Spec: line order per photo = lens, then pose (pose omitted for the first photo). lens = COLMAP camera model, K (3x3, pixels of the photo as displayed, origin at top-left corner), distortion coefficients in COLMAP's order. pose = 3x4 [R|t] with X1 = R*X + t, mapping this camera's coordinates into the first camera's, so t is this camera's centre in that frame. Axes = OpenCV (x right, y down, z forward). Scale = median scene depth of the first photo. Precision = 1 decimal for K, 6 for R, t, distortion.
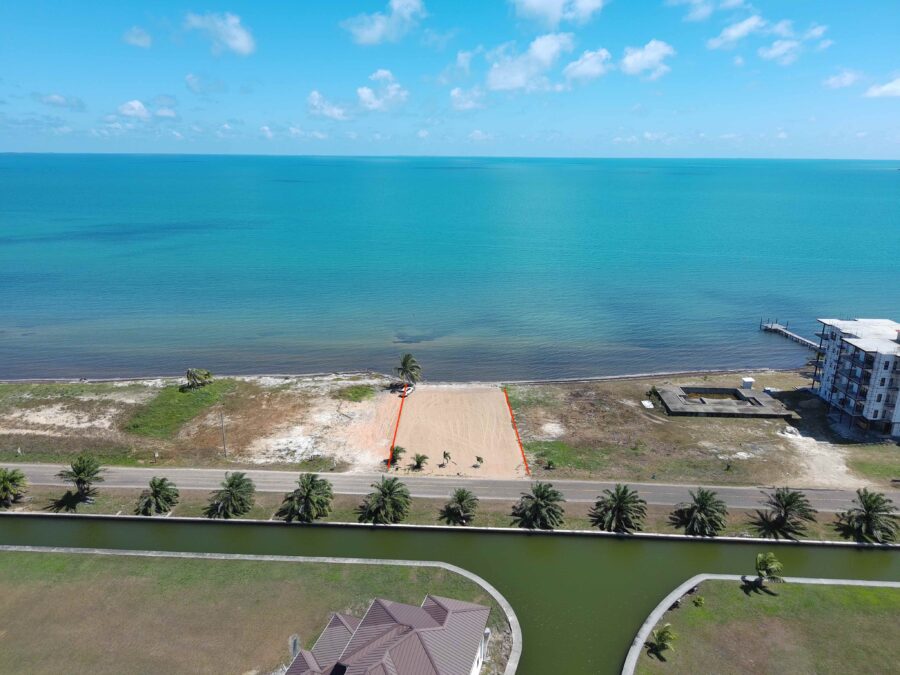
lens RADIAL K [[606.4, 0, 450.0], [0, 606.4, 337.5], [0, 0, 1]] dist [0.005750, -0.001694]
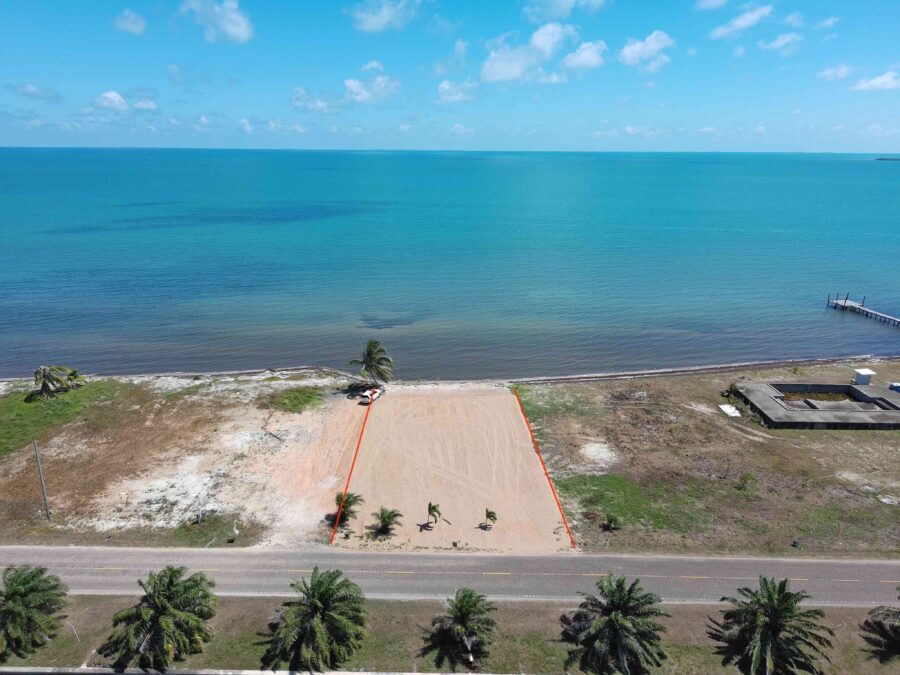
lens RADIAL K [[606.4, 0, 450.0], [0, 606.4, 337.5], [0, 0, 1]] dist [0.005750, -0.001694]
pose [[0.999421, -0.010676, 0.032312, -0.006336], [0.010419, 0.999913, 0.008082, 0.023525], [-0.032395, -0.007741, 0.999445, 0.386361]]
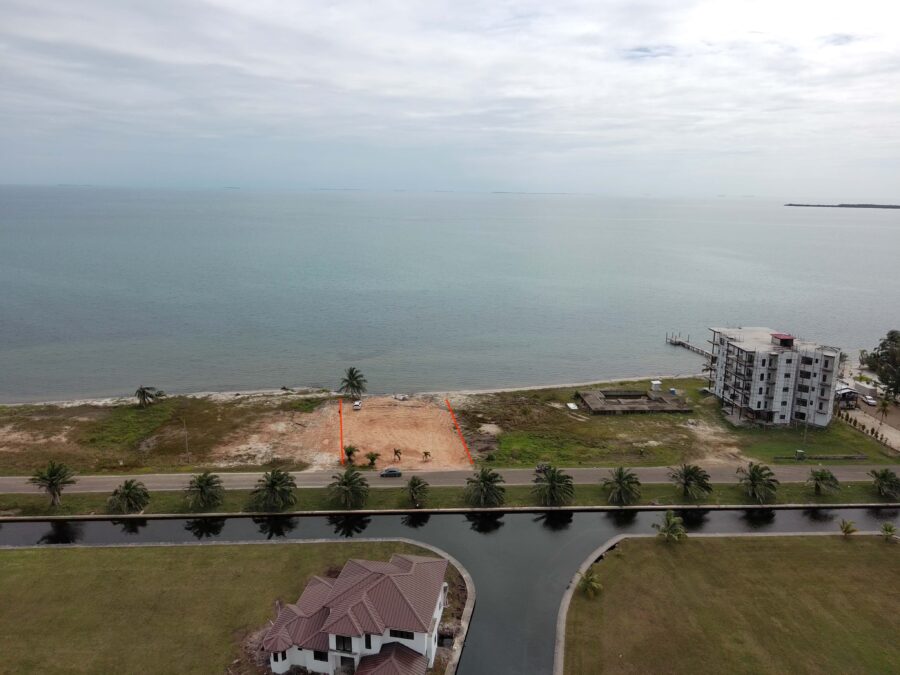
lens RADIAL K [[612.5, 0, 446.5], [0, 612.5, 305.3], [0, 0, 1]] dist [0.004879, 0.002941]
pose [[0.993330, -0.012786, 0.114591, -0.038290], [0.024847, 0.994219, -0.104457, 0.042698], [-0.112593, 0.106608, 0.987906, -0.131907]]
